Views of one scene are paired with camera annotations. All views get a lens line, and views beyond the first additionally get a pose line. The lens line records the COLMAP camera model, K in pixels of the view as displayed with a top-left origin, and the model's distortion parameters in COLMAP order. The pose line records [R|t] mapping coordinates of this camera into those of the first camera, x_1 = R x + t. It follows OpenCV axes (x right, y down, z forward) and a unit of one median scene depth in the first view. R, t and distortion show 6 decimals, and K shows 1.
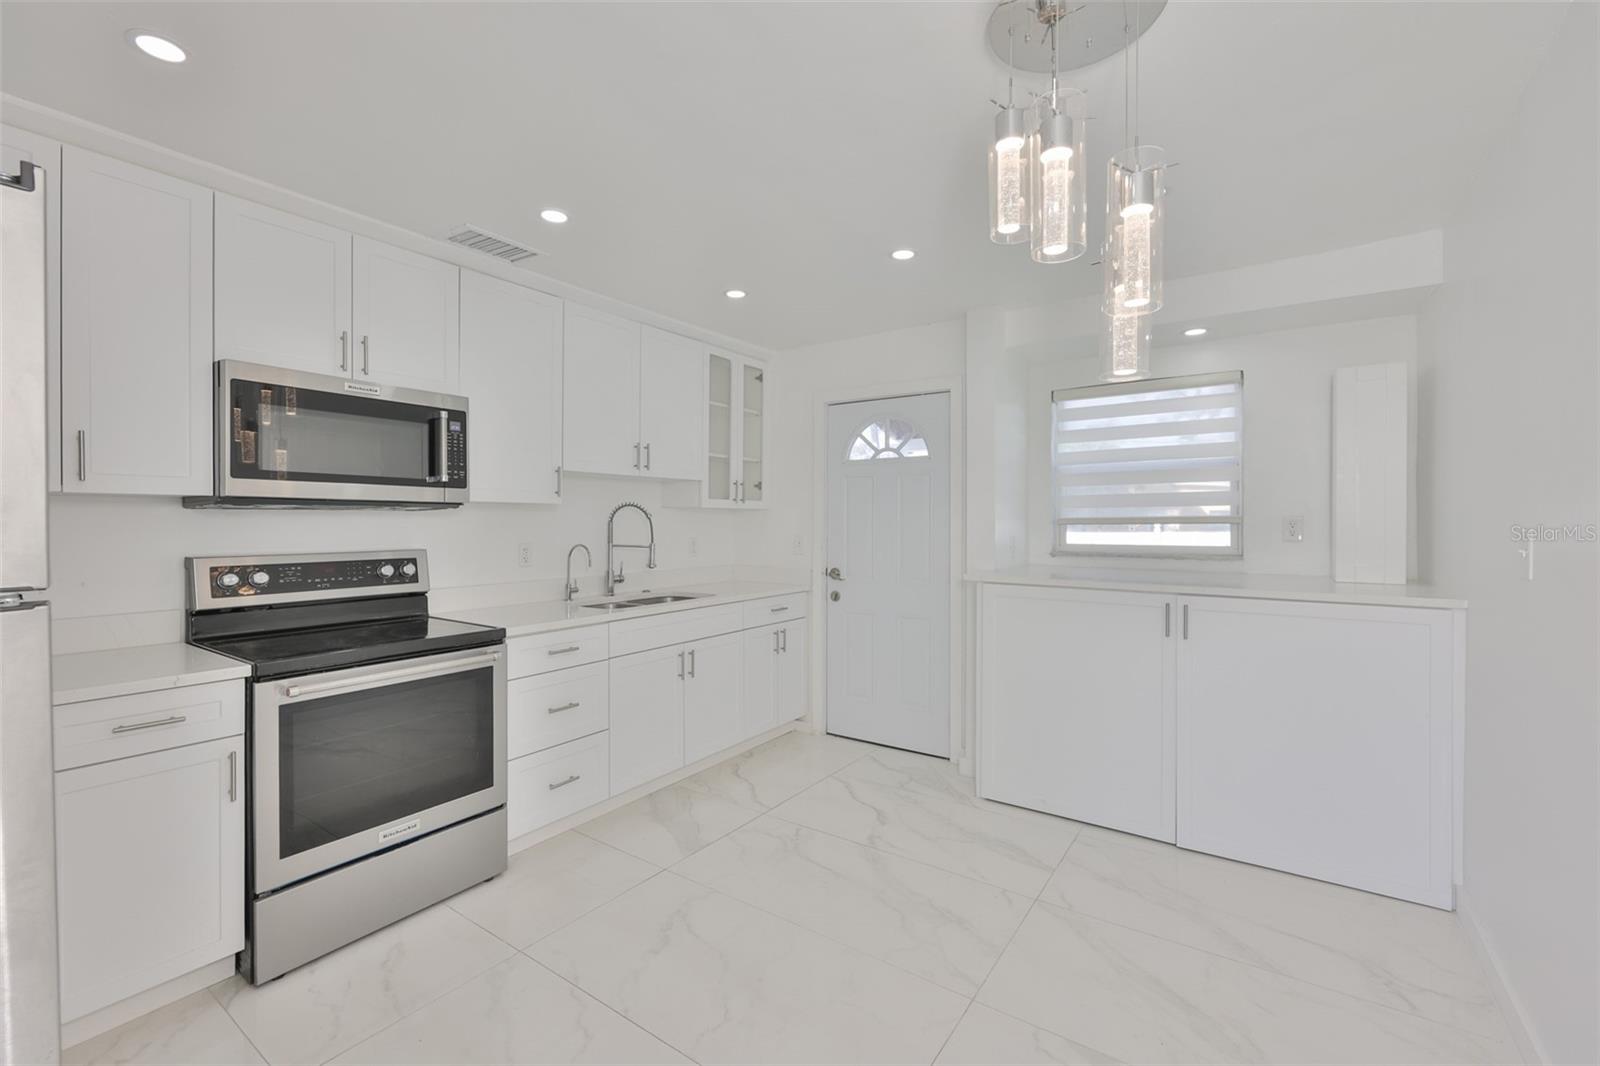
lens RADIAL K [[671.1, 0, 802.3], [0, 671.1, 523.7], [0, 0, 1]] dist [-0.001083, 0.000095]
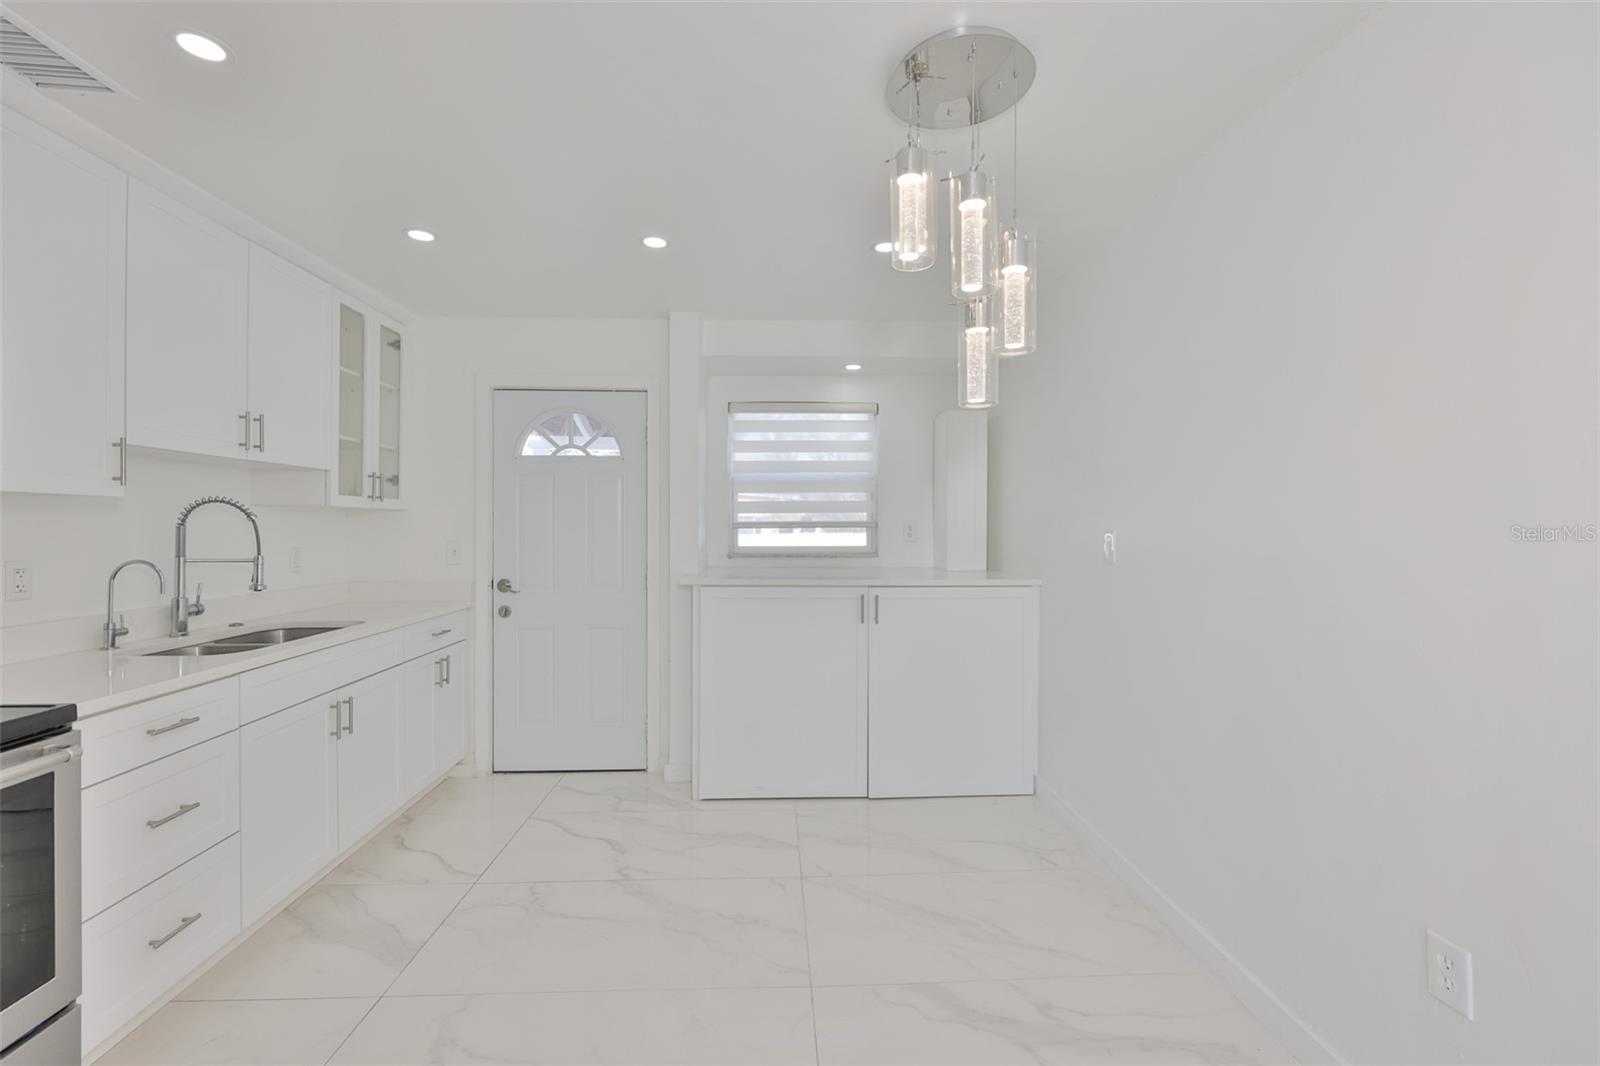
lens RADIAL K [[670.2, 0, 792.4], [0, 670.2, 529.5], [0, 0, 1]] dist [-0.005324, 0.000053]
pose [[0.797235, -0.002976, 0.603662, -0.209989], [0.001499, 0.999995, 0.002951, 0.000312], [-0.603667, -0.001448, 0.797235, 0.105650]]
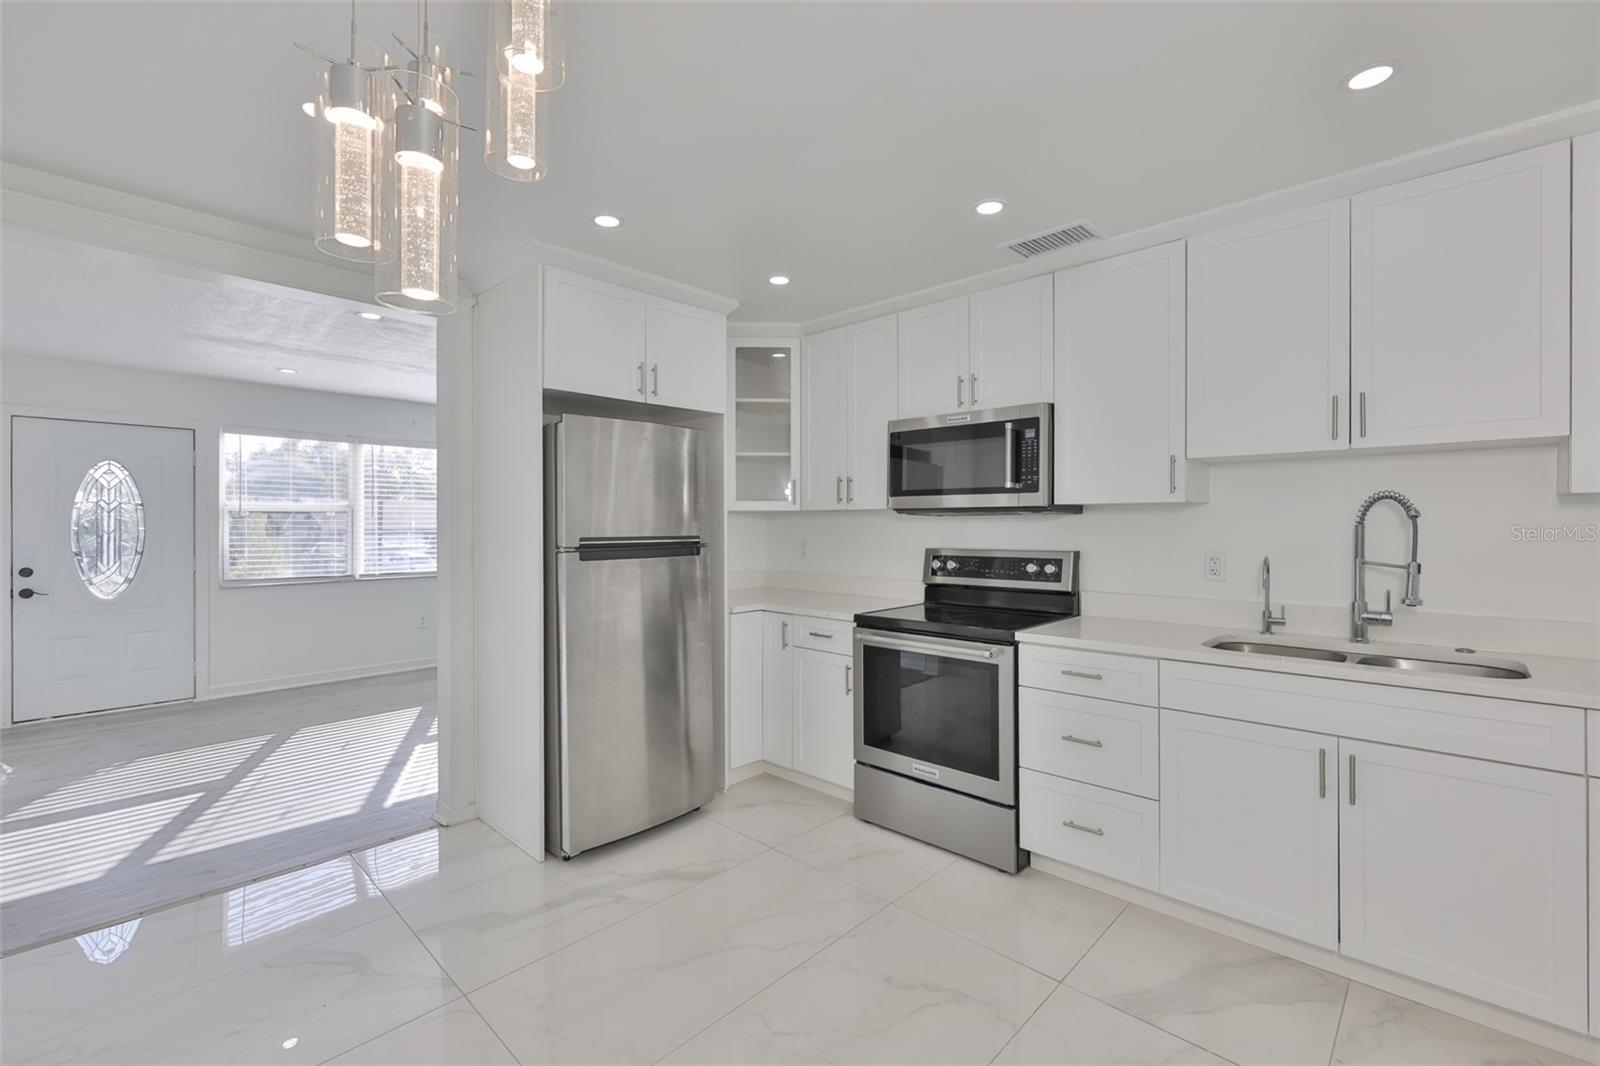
lens RADIAL K [[697.4, 0, 799.8], [0, 697.4, 526.7], [0, 0, 1]] dist [-0.002671, 0.000262]
pose [[-0.155474, 0.001586, -0.987839, 0.456310], [-0.000984, 0.999998, 0.001761, -0.001091], [0.987840, 0.001246, -0.155472, 0.609710]]
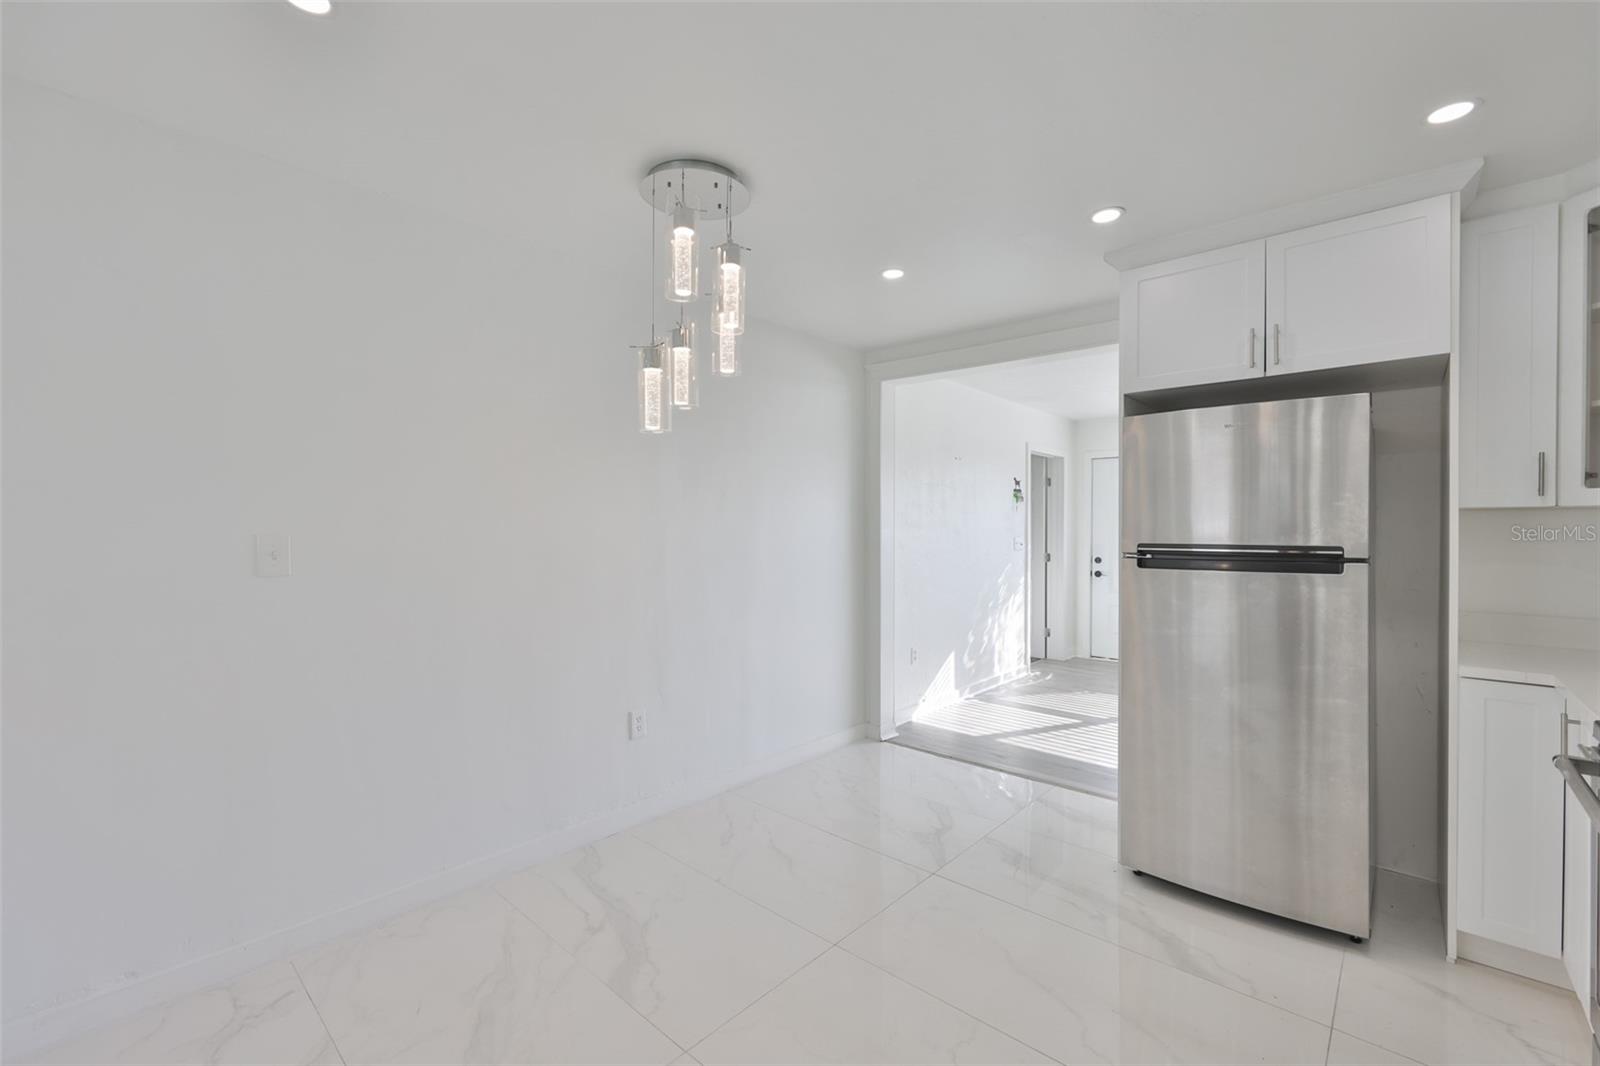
lens RADIAL K [[671.1, 0, 802.3], [0, 671.1, 523.7], [0, 0, 1]] dist [-0.001083, 0.000095]
pose [[-0.991120, -0.003386, 0.132930, -0.012388], [-0.004178, 0.999975, -0.005677, -0.003046], [-0.132908, -0.006182, -0.991109, 1.014318]]
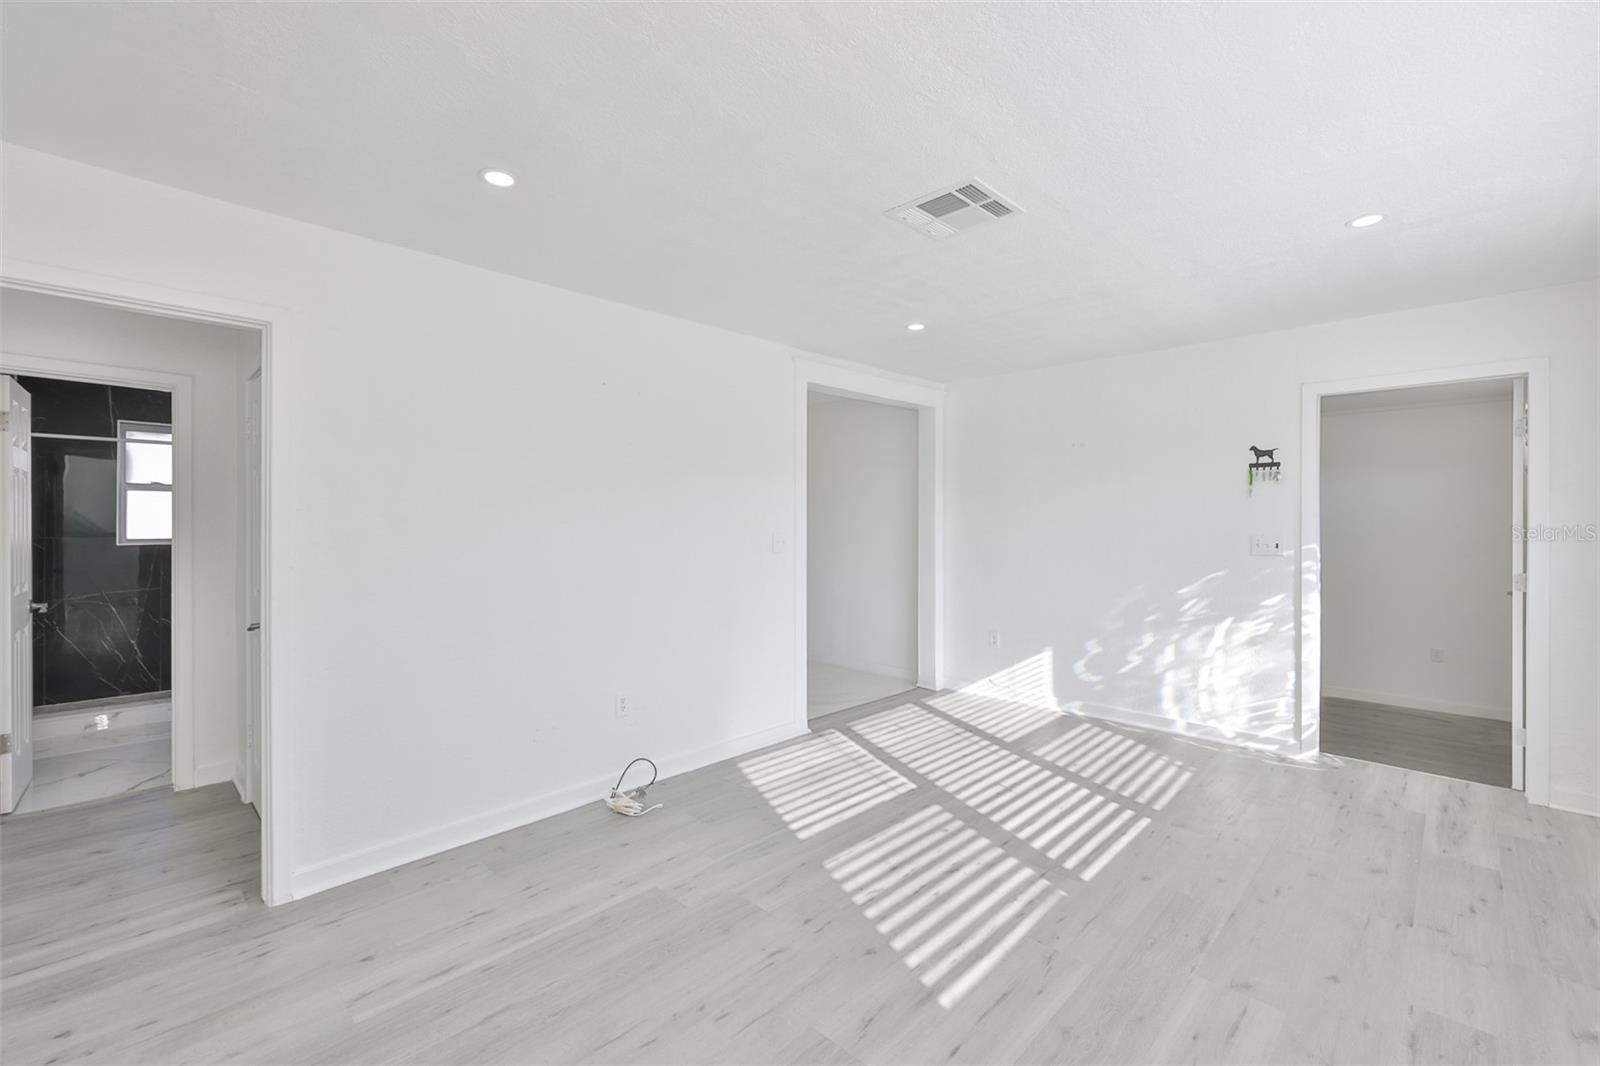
lens RADIAL K [[697.4, 0, 799.8], [0, 697.4, 526.7], [0, 0, 1]] dist [-0.002671, 0.000262]
pose [[0.160989, -0.008168, 0.986922, -1.616255], [0.001678, 0.999967, 0.008002, 0.000767], [-0.986955, 0.000368, 0.160997, -0.217118]]
